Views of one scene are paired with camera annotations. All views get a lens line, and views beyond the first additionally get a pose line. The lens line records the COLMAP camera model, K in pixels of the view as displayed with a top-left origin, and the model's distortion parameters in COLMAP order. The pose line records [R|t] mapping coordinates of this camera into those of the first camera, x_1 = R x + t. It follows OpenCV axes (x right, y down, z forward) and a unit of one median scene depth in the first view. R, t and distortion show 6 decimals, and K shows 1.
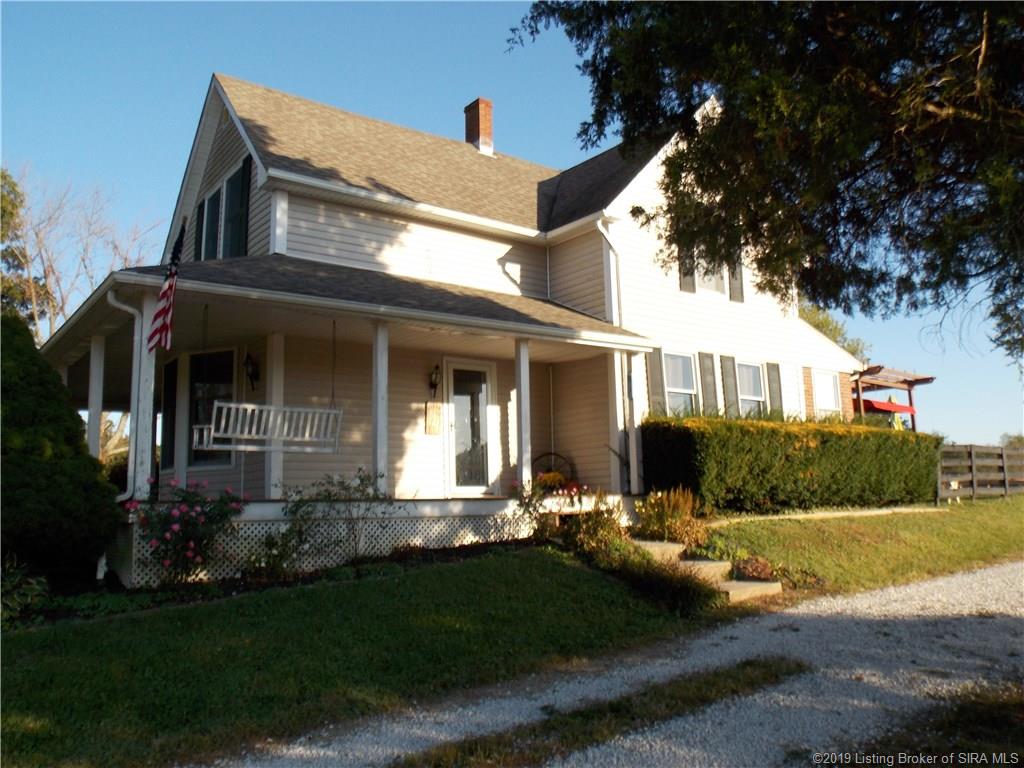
lens RADIAL K [[814.6, 0, 512.0], [0, 814.6, 384.0], [0, 0, 1]] dist [-0.057554, 0.003975]
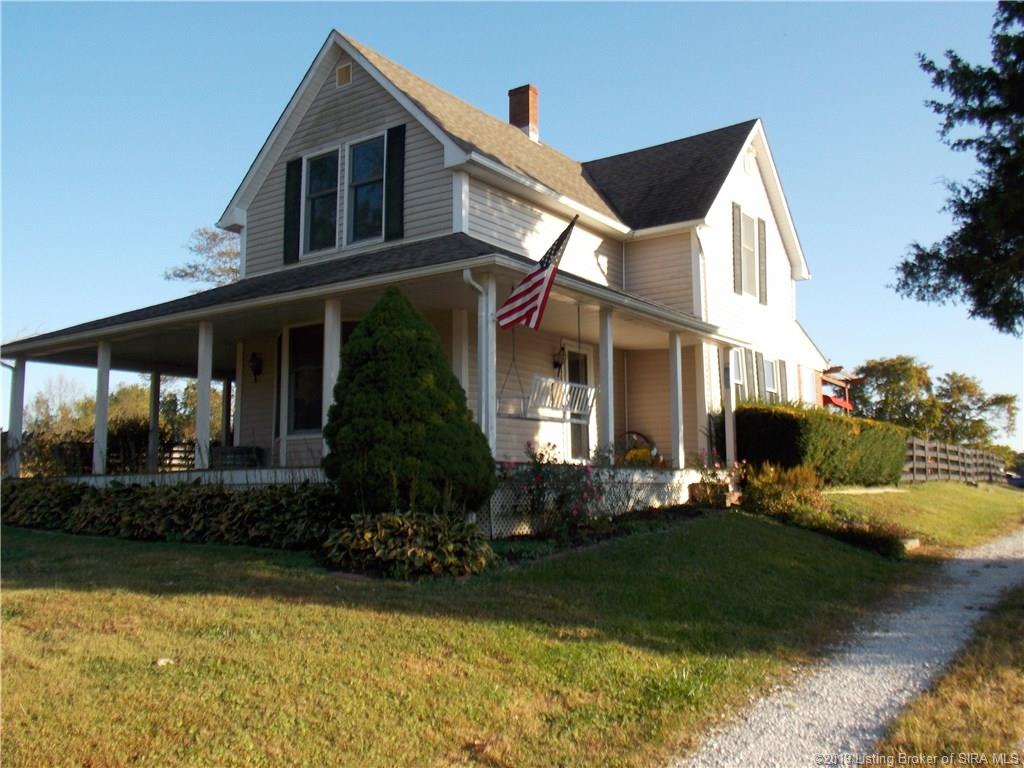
lens RADIAL K [[877.9, 0, 512.0], [0, 877.9, 384.0], [0, 0, 1]] dist [0.008133, -0.003210]
pose [[0.956686, 0.050189, 0.286764, -0.468803], [-0.058421, 0.998087, 0.020219, 0.006239], [-0.285201, -0.036096, 0.957788, -0.099144]]
